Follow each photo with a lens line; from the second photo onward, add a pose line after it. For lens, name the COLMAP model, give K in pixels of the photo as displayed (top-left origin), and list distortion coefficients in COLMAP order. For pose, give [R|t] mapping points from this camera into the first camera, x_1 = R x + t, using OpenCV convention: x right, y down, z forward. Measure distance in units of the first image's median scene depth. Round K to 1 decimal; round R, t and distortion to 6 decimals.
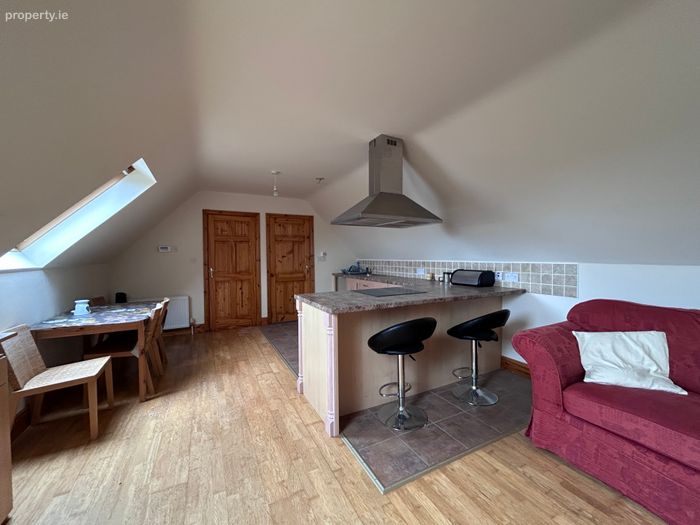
lens RADIAL K [[280.7, 0, 350.0], [0, 280.7, 262.5], [0, 0, 1]] dist [-0.000002, -0.010084]
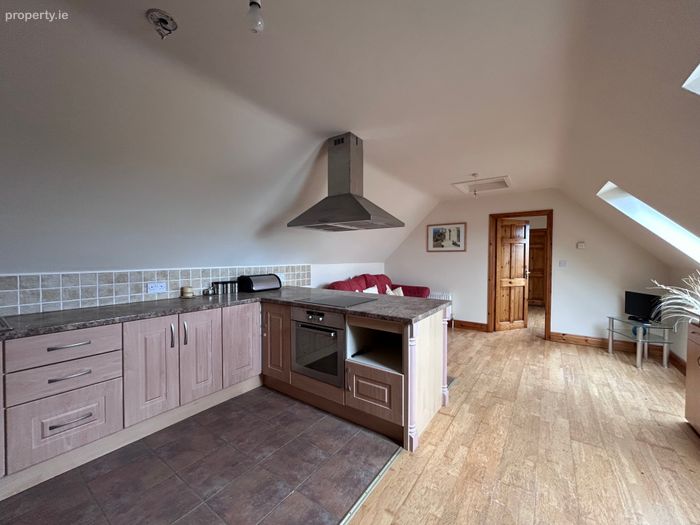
lens RADIAL K [[280.7, 0, 350.0], [0, 280.7, 262.5], [0, 0, 1]] dist [-0.000002, -0.010084]
pose [[-0.462889, -0.007155, 0.886387, -0.628420], [0.028781, 0.999319, 0.023097, -0.032240], [-0.885949, 0.036203, -0.462368, 1.246854]]
